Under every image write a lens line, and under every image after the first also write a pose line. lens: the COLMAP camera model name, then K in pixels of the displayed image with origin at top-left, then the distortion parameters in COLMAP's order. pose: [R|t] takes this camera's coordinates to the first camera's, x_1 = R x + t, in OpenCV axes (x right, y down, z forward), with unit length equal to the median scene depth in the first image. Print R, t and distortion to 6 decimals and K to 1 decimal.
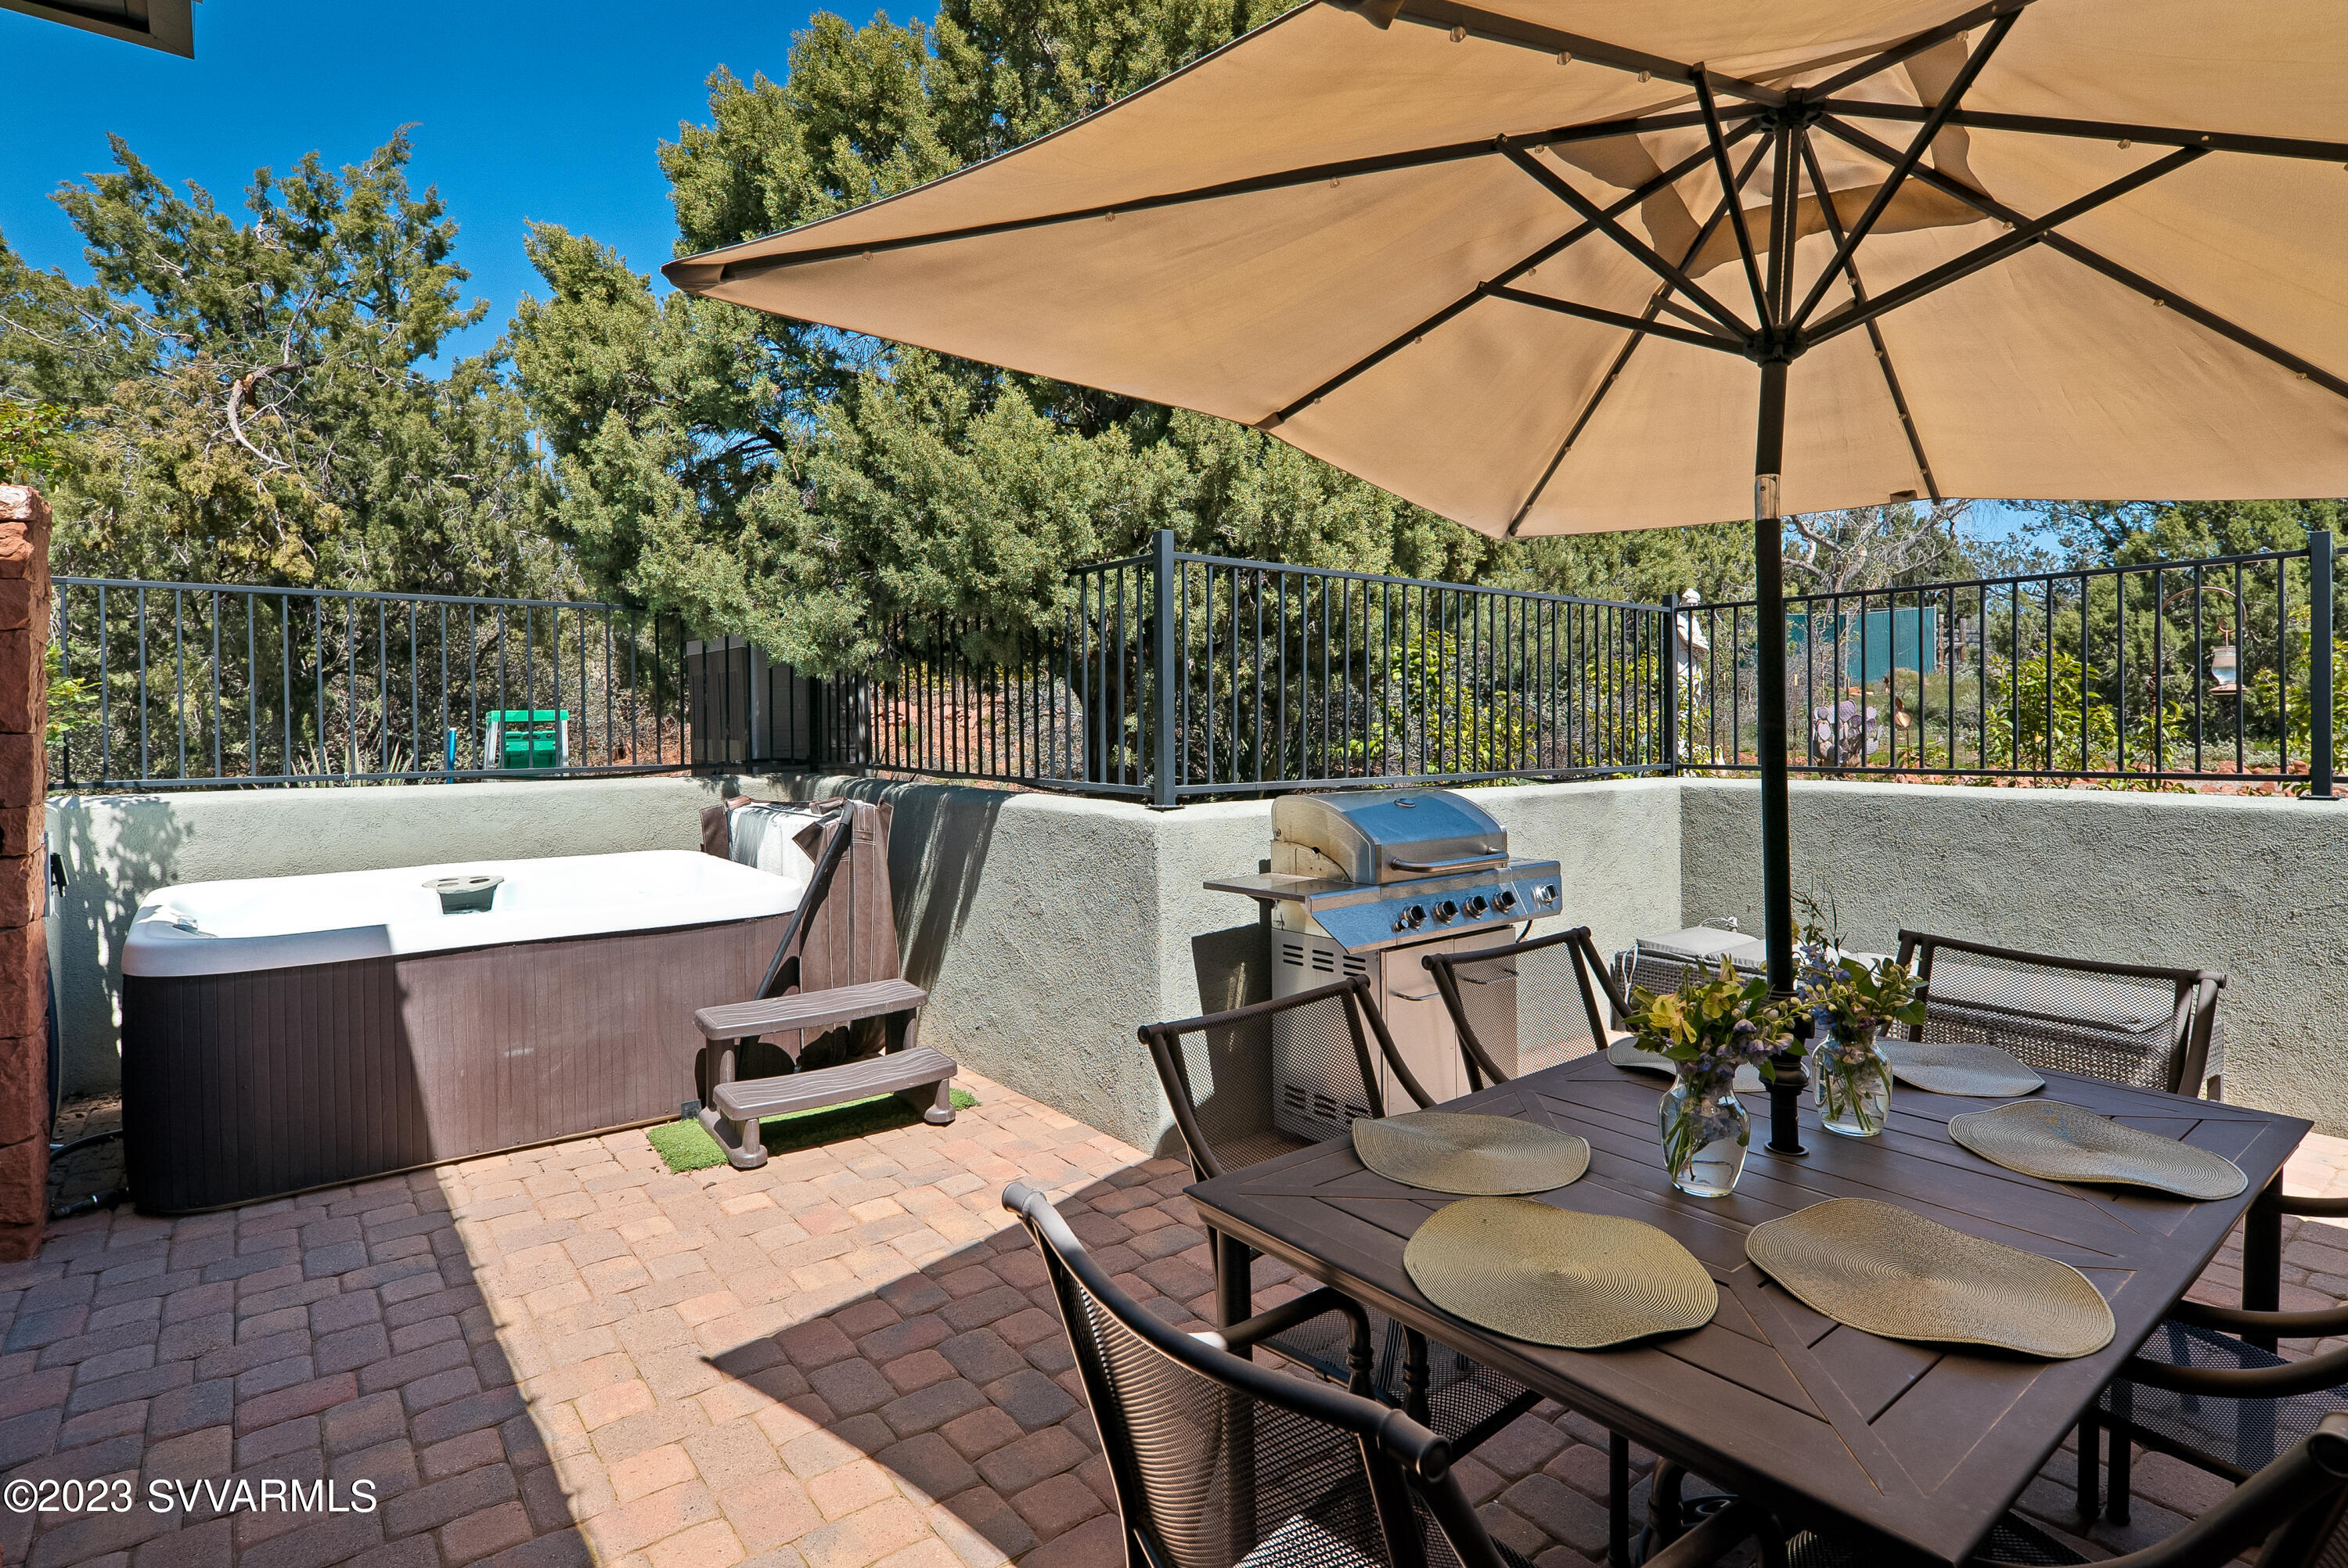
lens RADIAL K [[1181.4, 0, 1161.9], [0, 1181.4, 689.8], [0, 0, 1]] dist [0.011255, -0.007256]
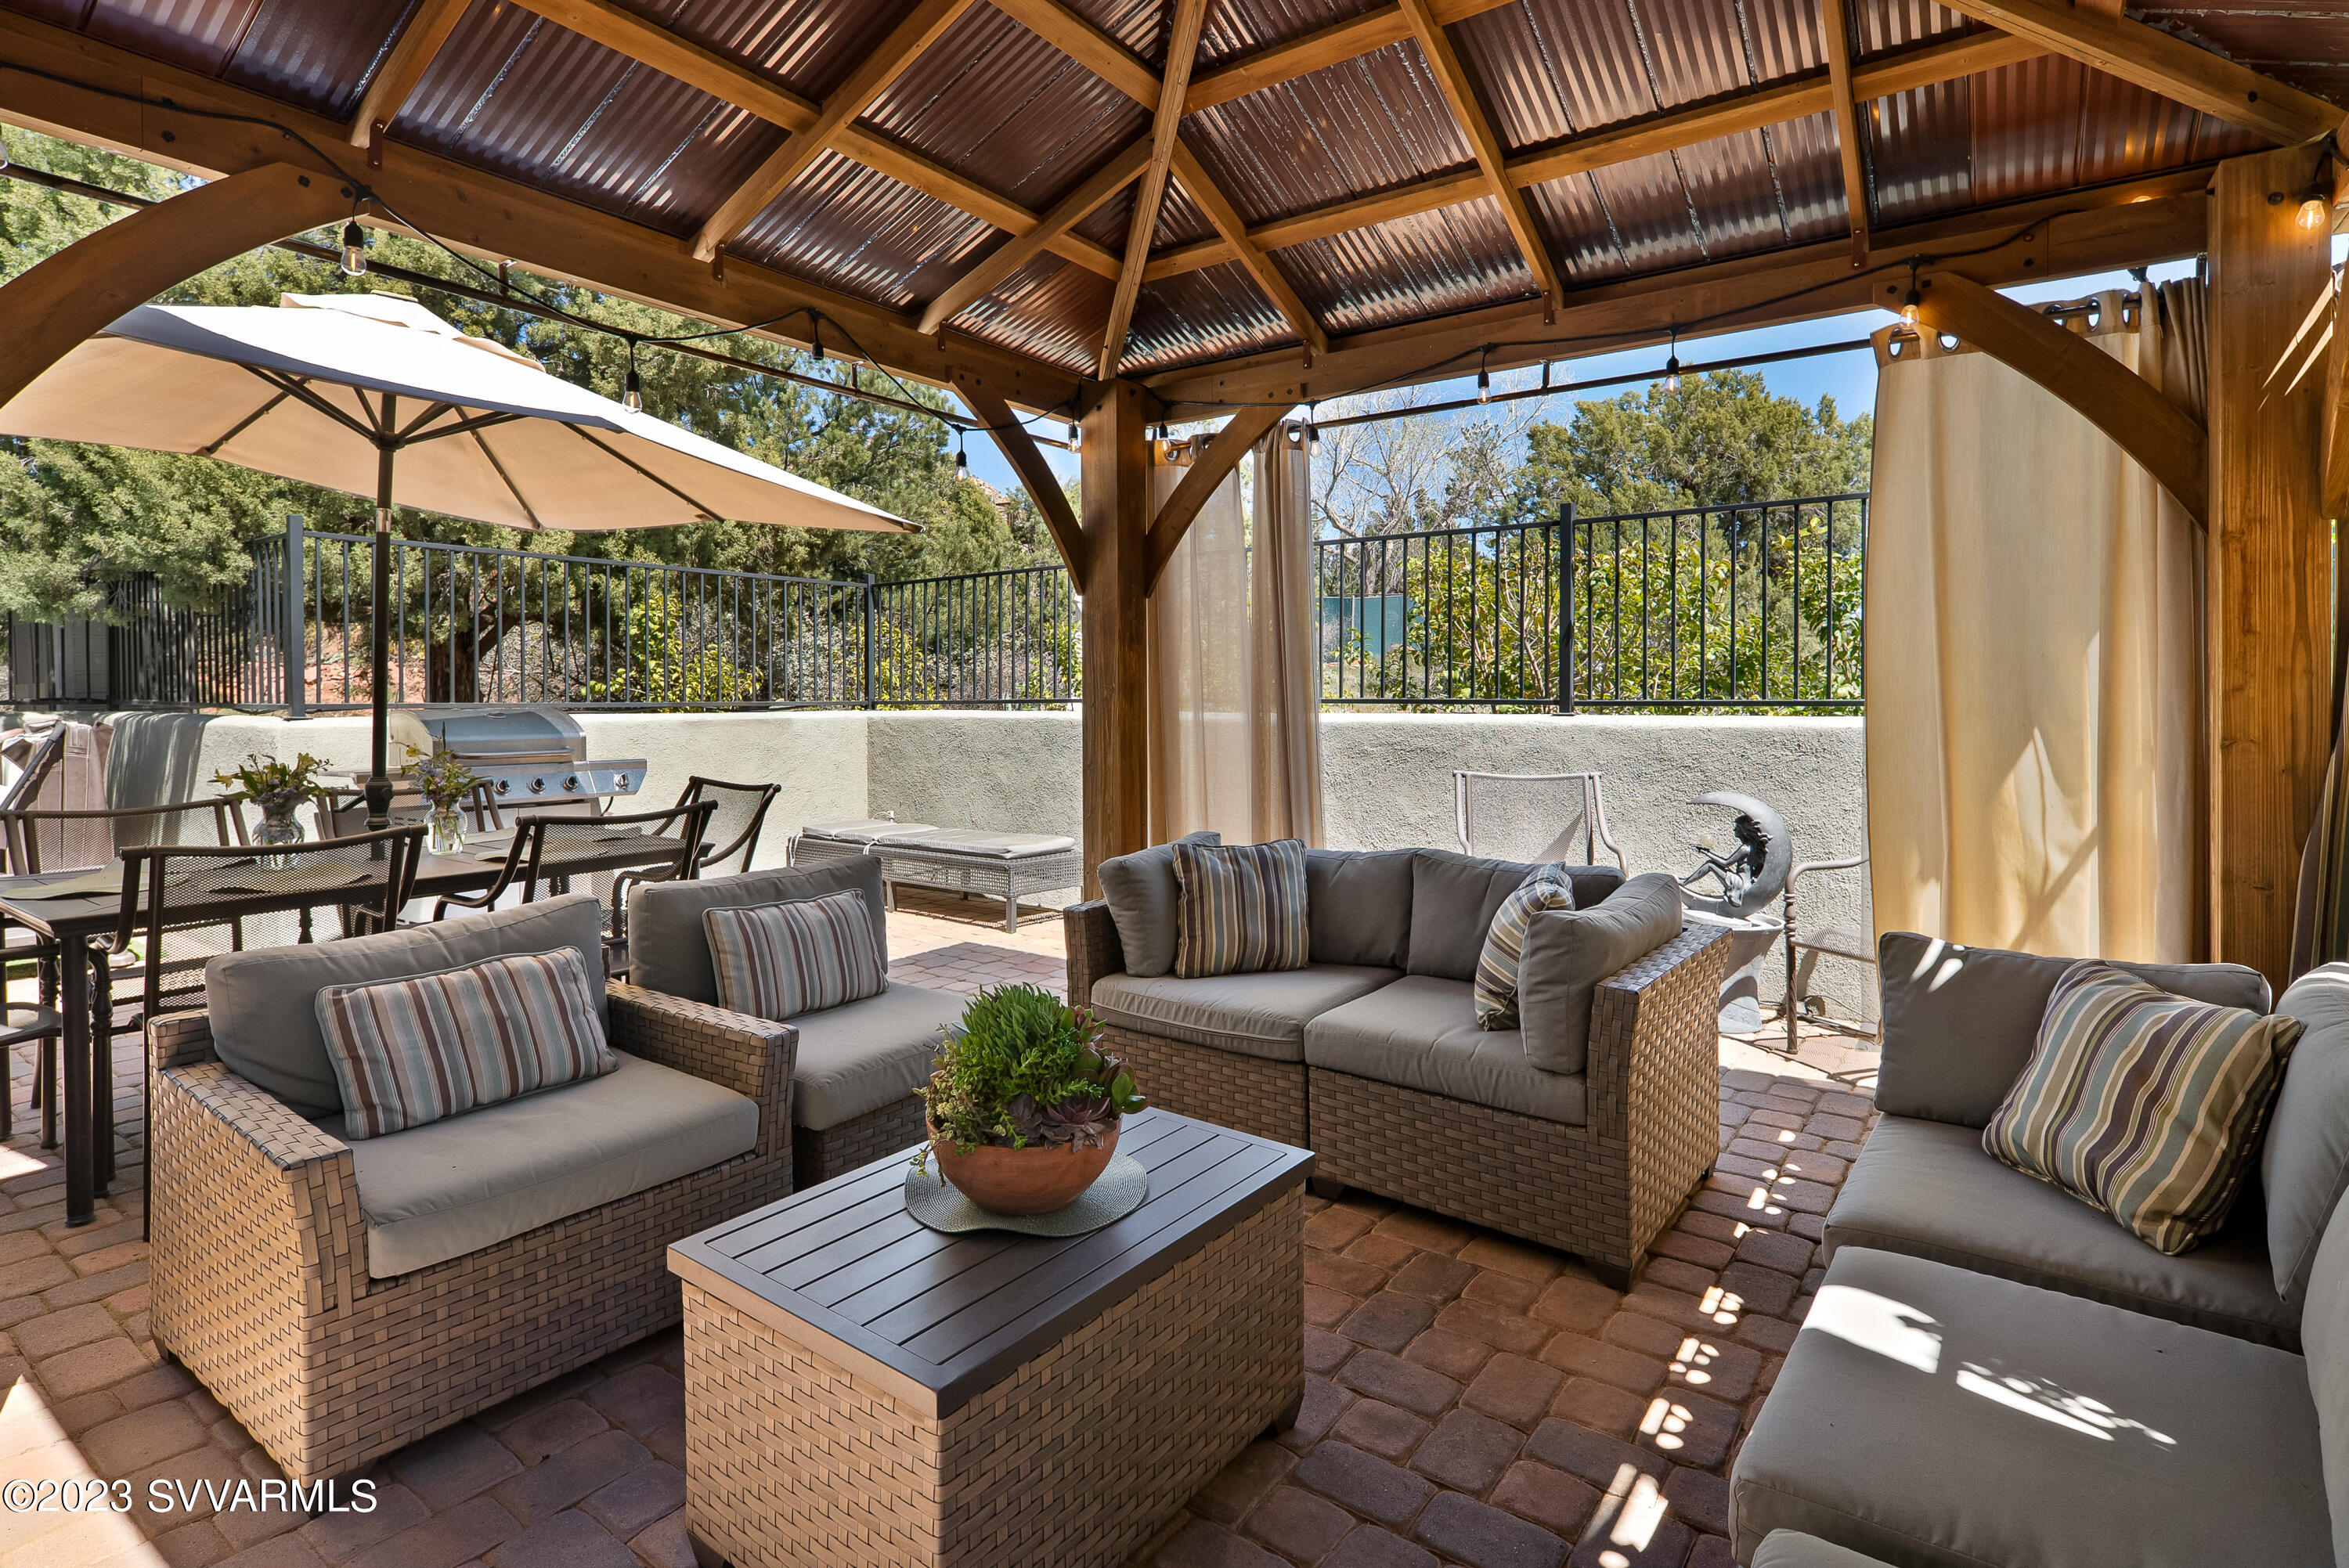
lens RADIAL K [[1181.9, 0, 1162.4], [0, 1181.9, 689.7], [0, 0, 1]] dist [0.011255, -0.007256]
pose [[0.967252, 0.003383, 0.253795, 0.545824], [-0.010205, 0.999621, 0.025569, 0.017584], [-0.253613, -0.027321, 0.966920, -0.505648]]
